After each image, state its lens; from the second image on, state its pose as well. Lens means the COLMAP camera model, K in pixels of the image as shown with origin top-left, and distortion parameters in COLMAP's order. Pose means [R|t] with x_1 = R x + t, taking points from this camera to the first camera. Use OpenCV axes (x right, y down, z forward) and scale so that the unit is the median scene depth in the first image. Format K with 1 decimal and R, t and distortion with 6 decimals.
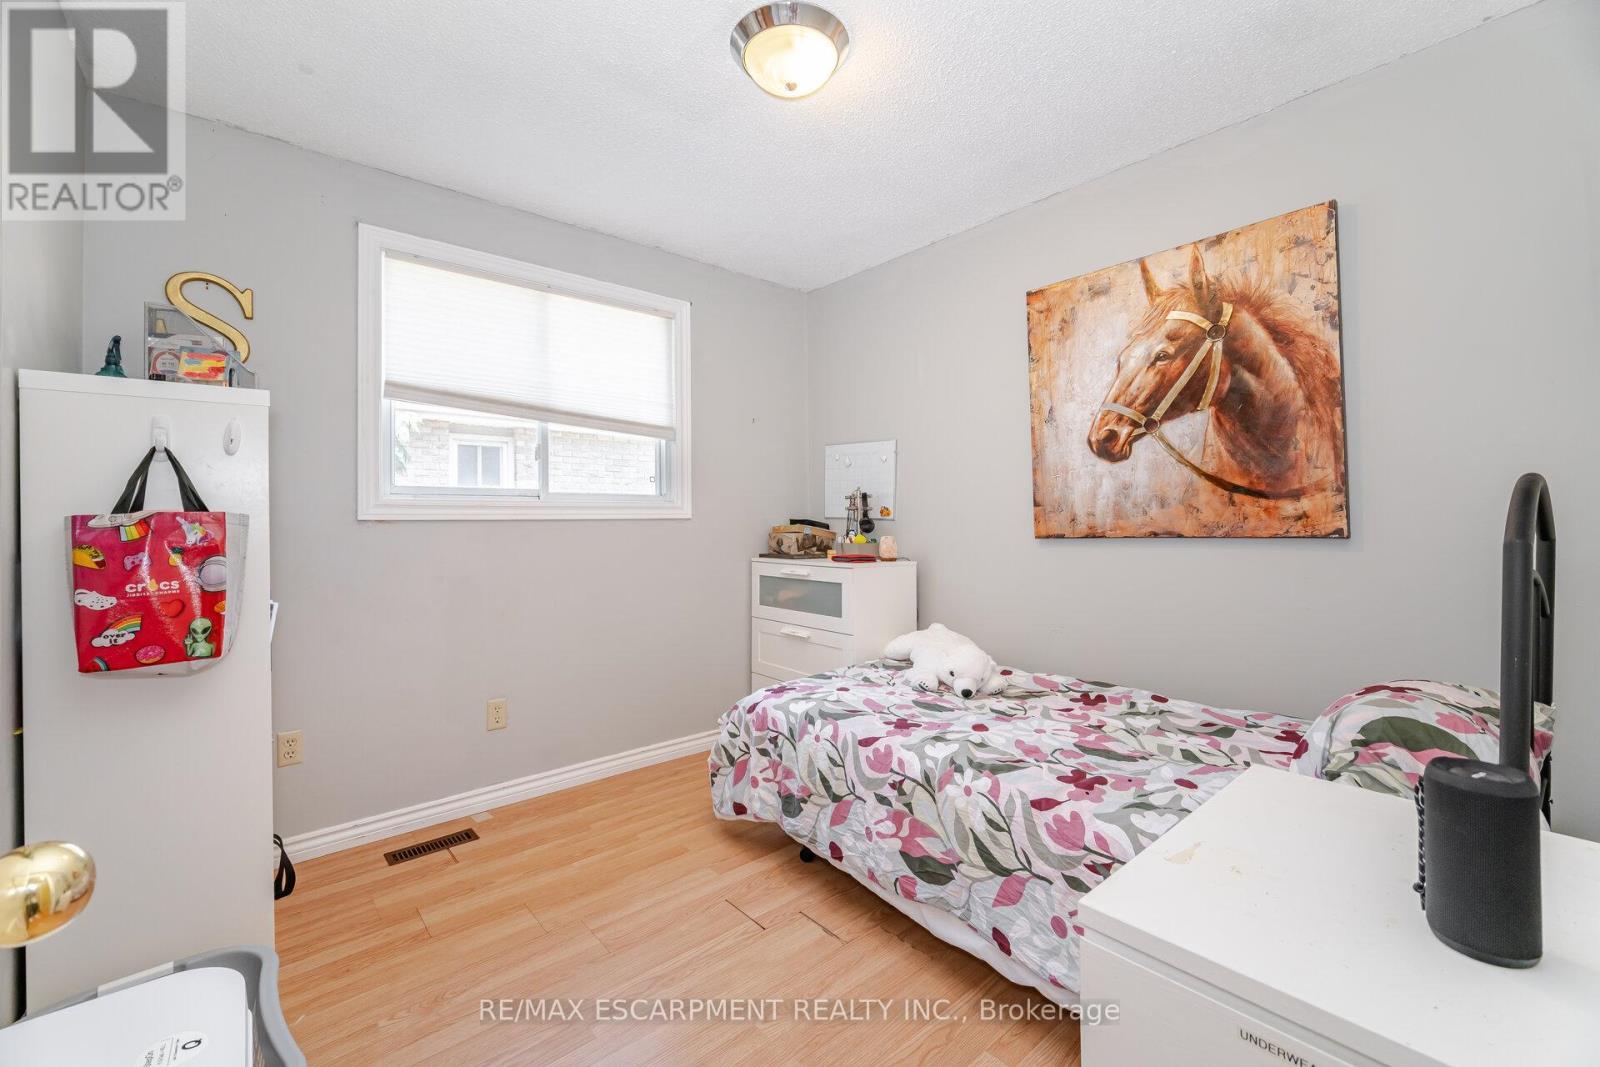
lens RADIAL K [[640.6, 0, 791.5], [0, 640.6, 527.7], [0, 0, 1]] dist [-0.002693, -0.000966]
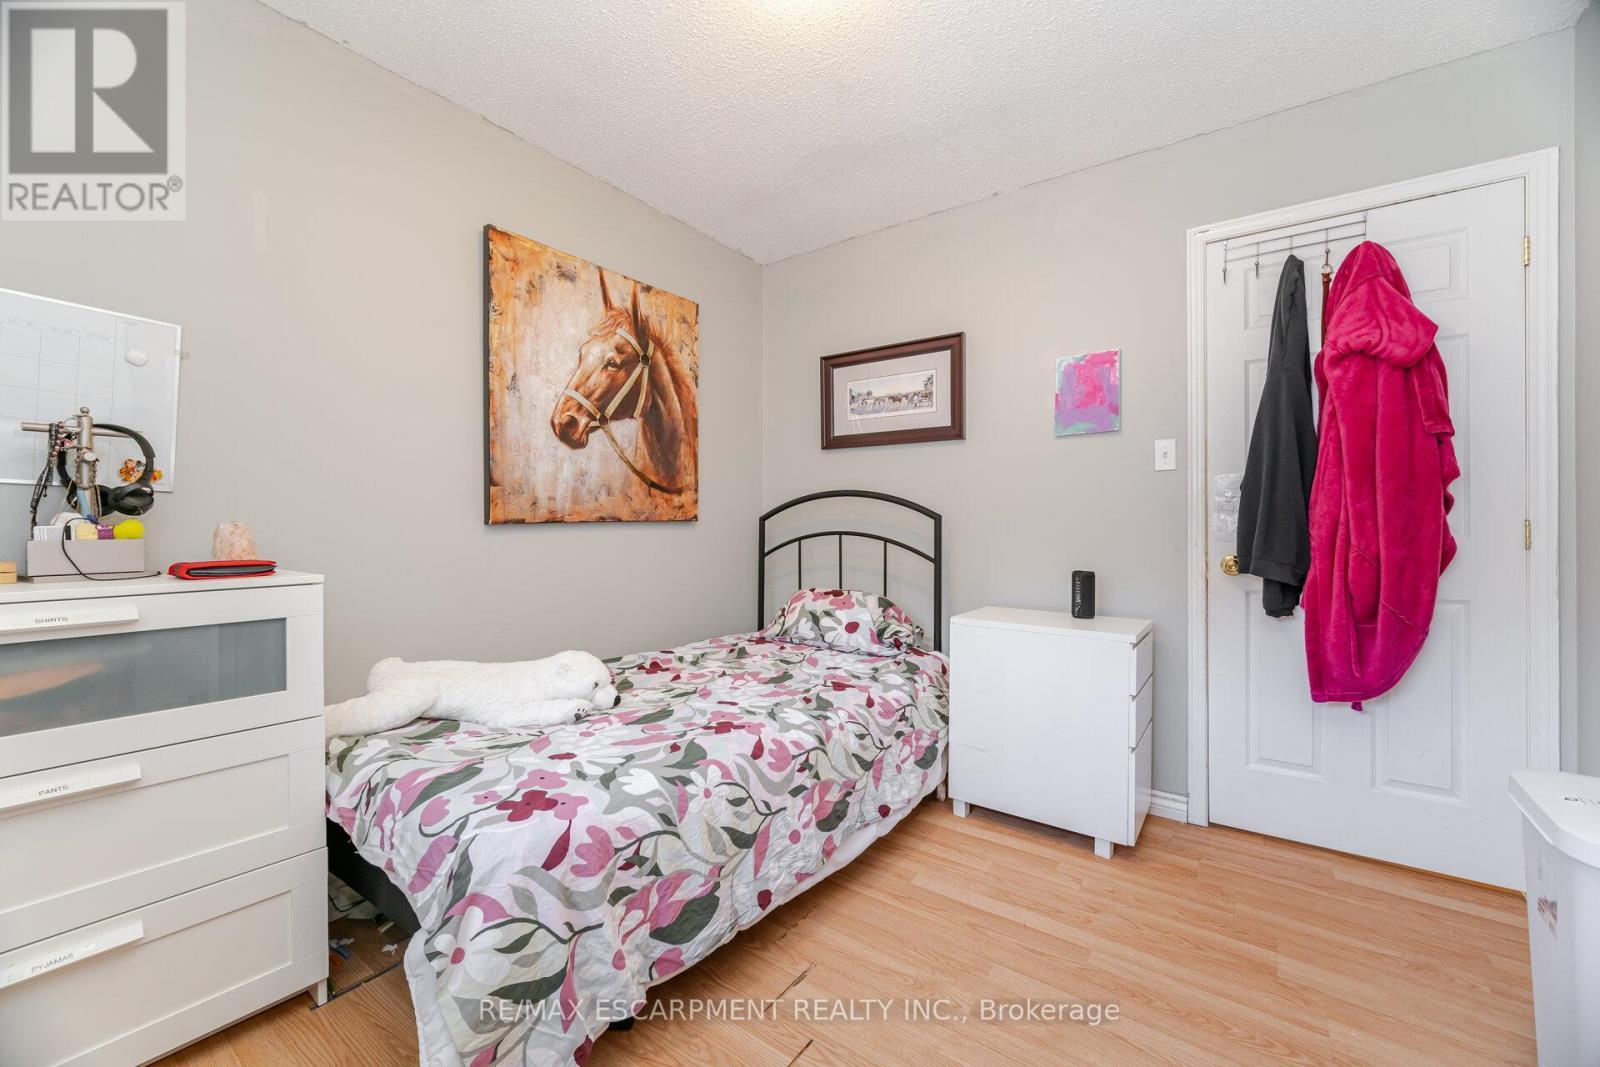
lens RADIAL K [[640.6, 0, 791.0], [0, 640.6, 526.9], [0, 0, 1]] dist [-0.002693, -0.000966]
pose [[-0.220905, 0.001863, 0.975294, -0.622789], [0.007748, 0.999970, -0.000156, 0.028133], [-0.975265, 0.007522, -0.220913, 0.971407]]
